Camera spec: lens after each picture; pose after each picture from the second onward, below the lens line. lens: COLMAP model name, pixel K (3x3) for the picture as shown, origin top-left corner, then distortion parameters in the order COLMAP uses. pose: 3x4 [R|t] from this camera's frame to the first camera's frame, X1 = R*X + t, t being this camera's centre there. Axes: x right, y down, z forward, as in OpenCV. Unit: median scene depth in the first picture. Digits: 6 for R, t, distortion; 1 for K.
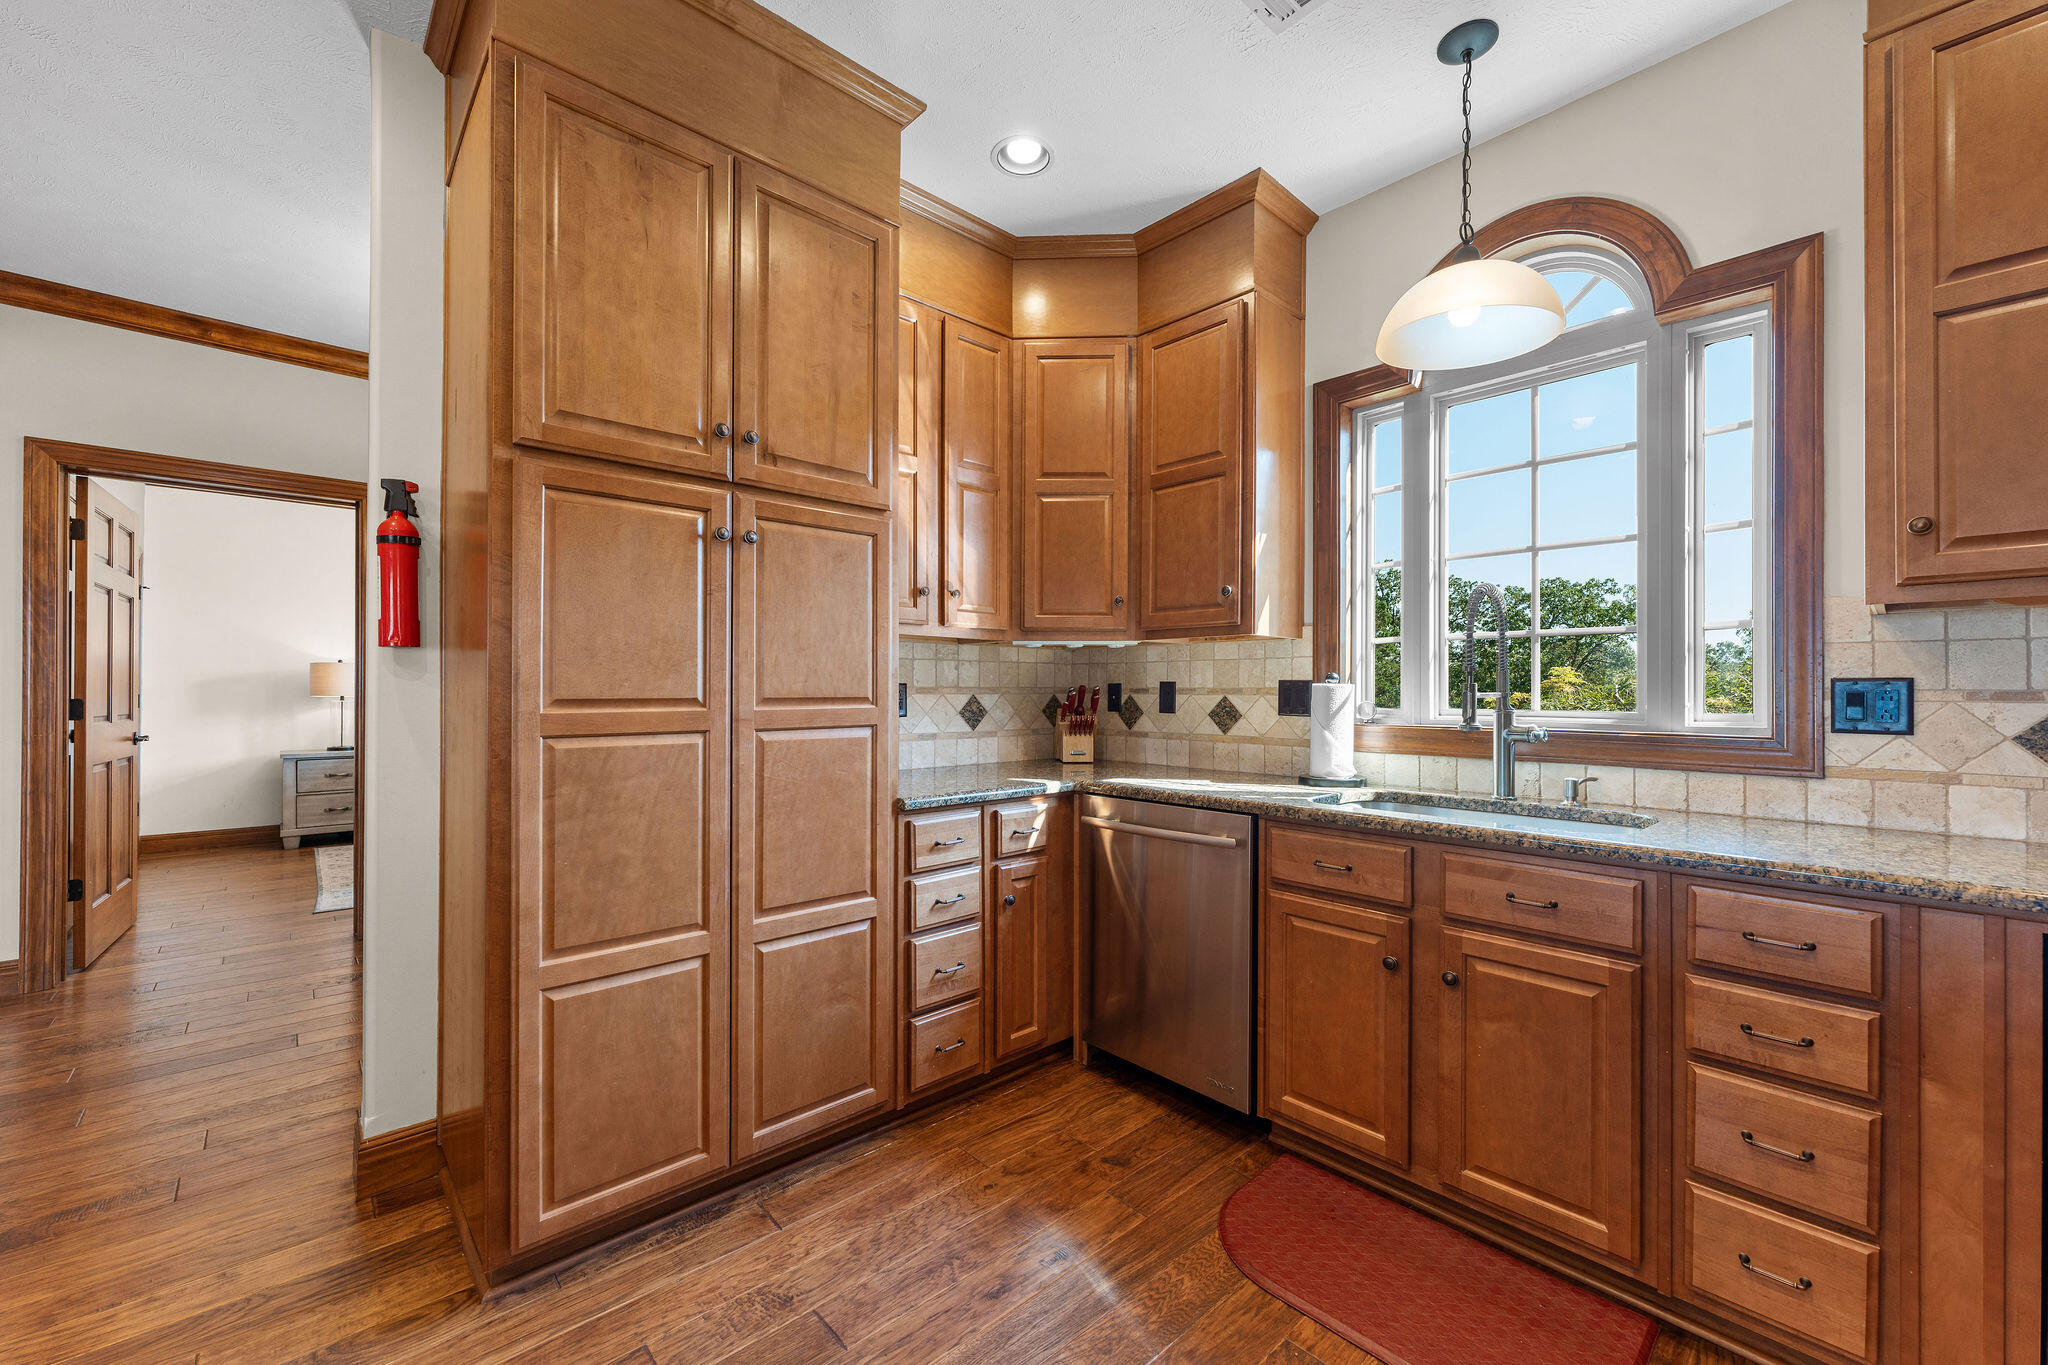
lens RADIAL K [[809.9, 0, 1021.9], [0, 809.9, 687.1], [0, 0, 1]] dist [0.000065, -0.000517]
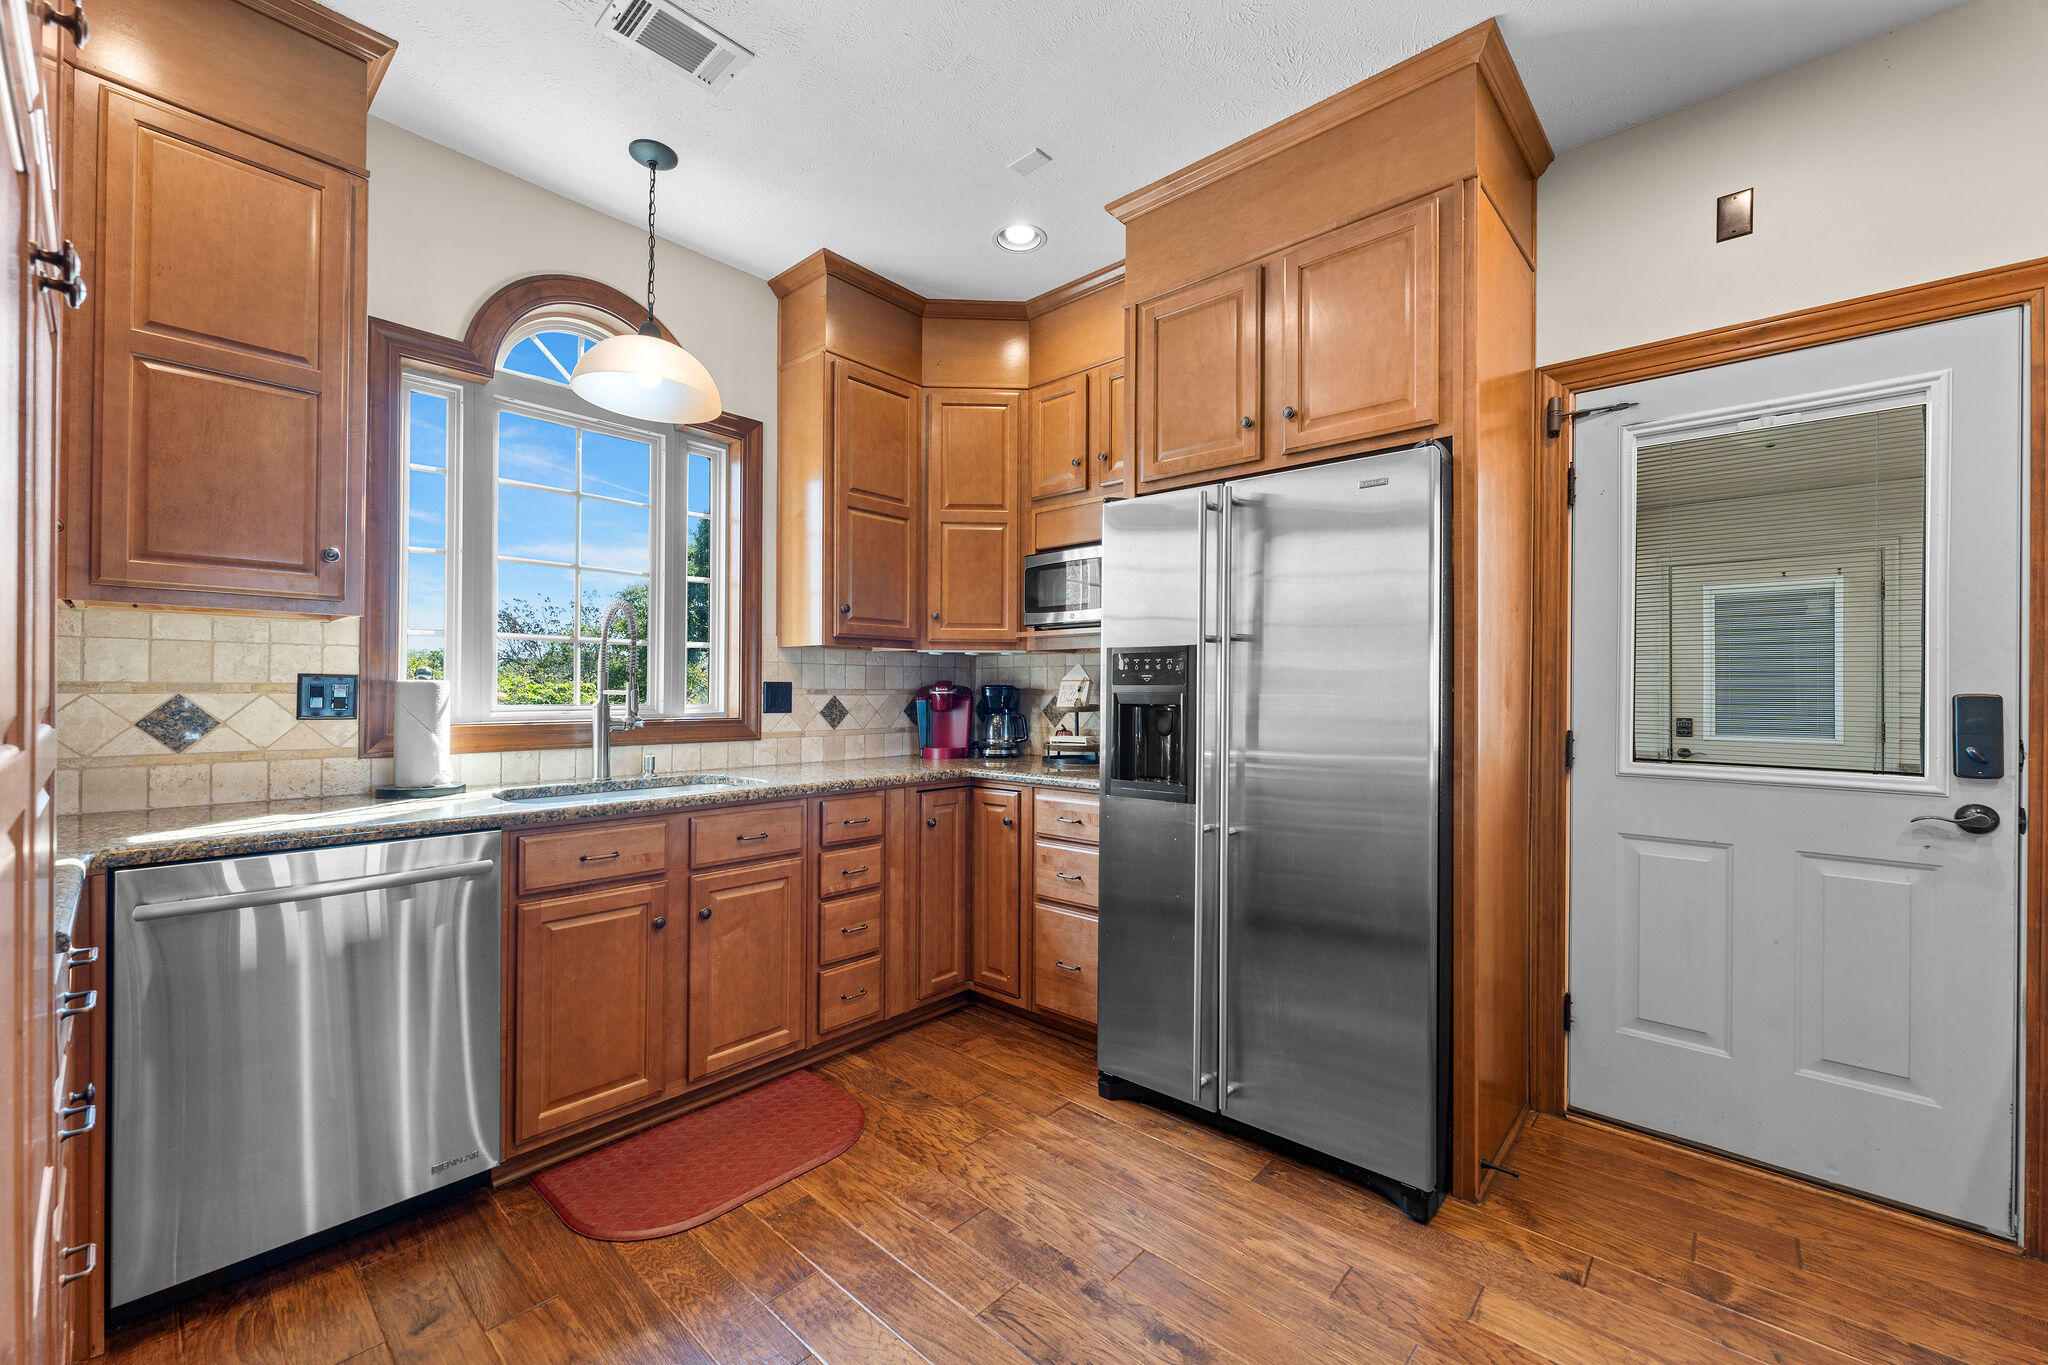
lens RADIAL K [[809.9, 0, 1021.9], [0, 809.9, 687.1], [0, 0, 1]] dist [0.000065, -0.000517]
pose [[-0.094380, -0.000507, 0.995536, -0.588479], [-0.011242, 0.999937, -0.000556, -0.003544], [-0.995473, -0.011244, -0.094380, 0.461408]]
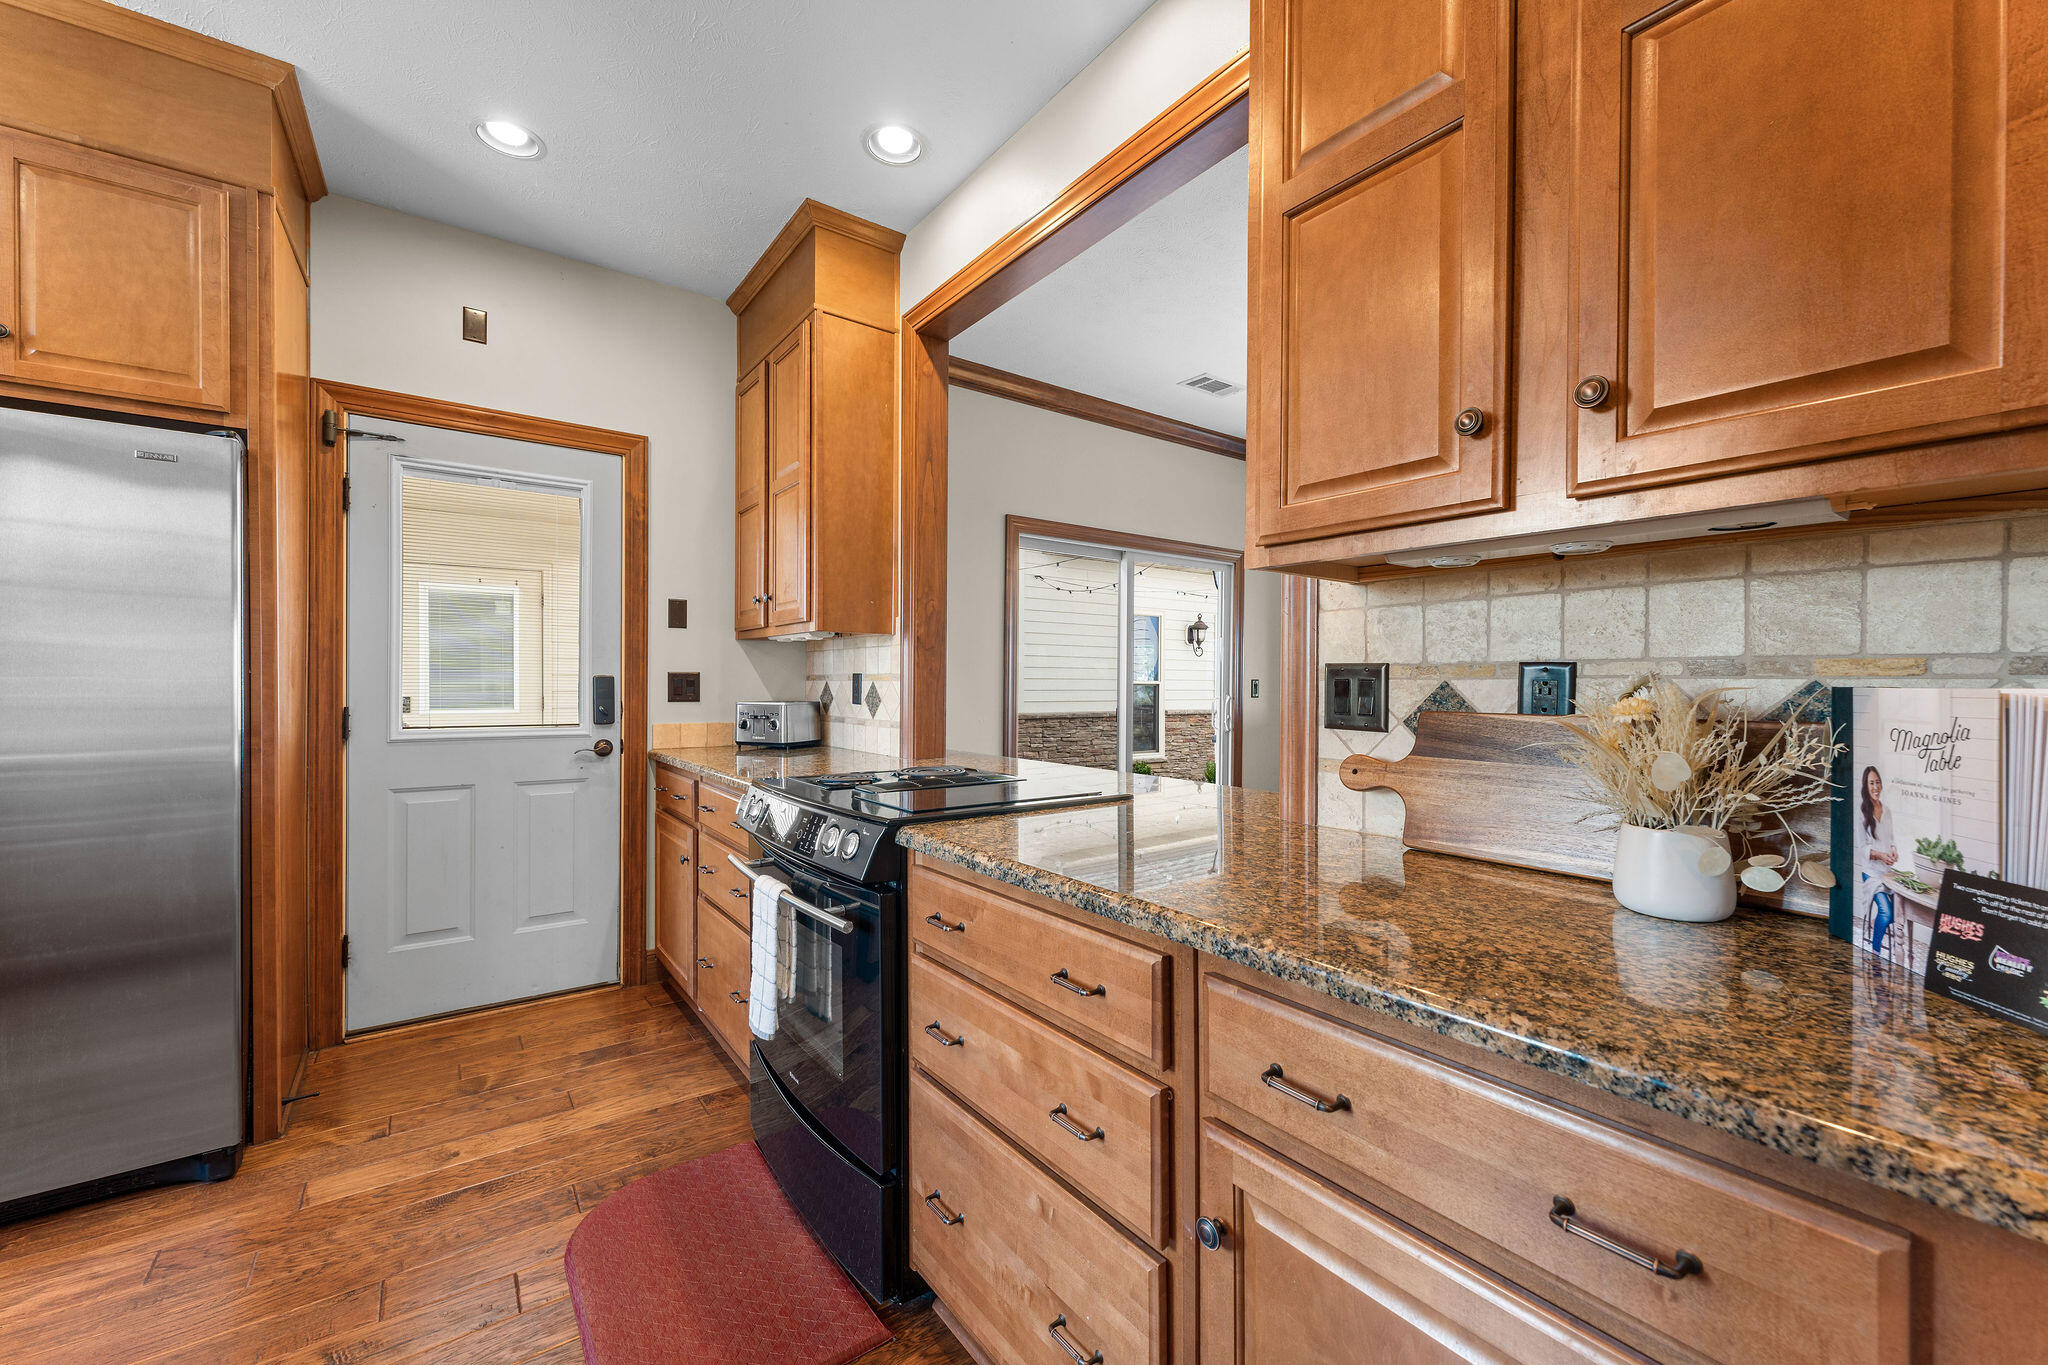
lens RADIAL K [[809.9, 0, 1021.9], [0, 809.9, 687.1], [0, 0, 1]] dist [0.000065, -0.000517]
pose [[-0.993849, -0.009888, 0.110304, -0.740660], [-0.009471, 0.999946, 0.004297, -0.000240], [-0.110341, 0.003226, -0.993889, 0.737037]]
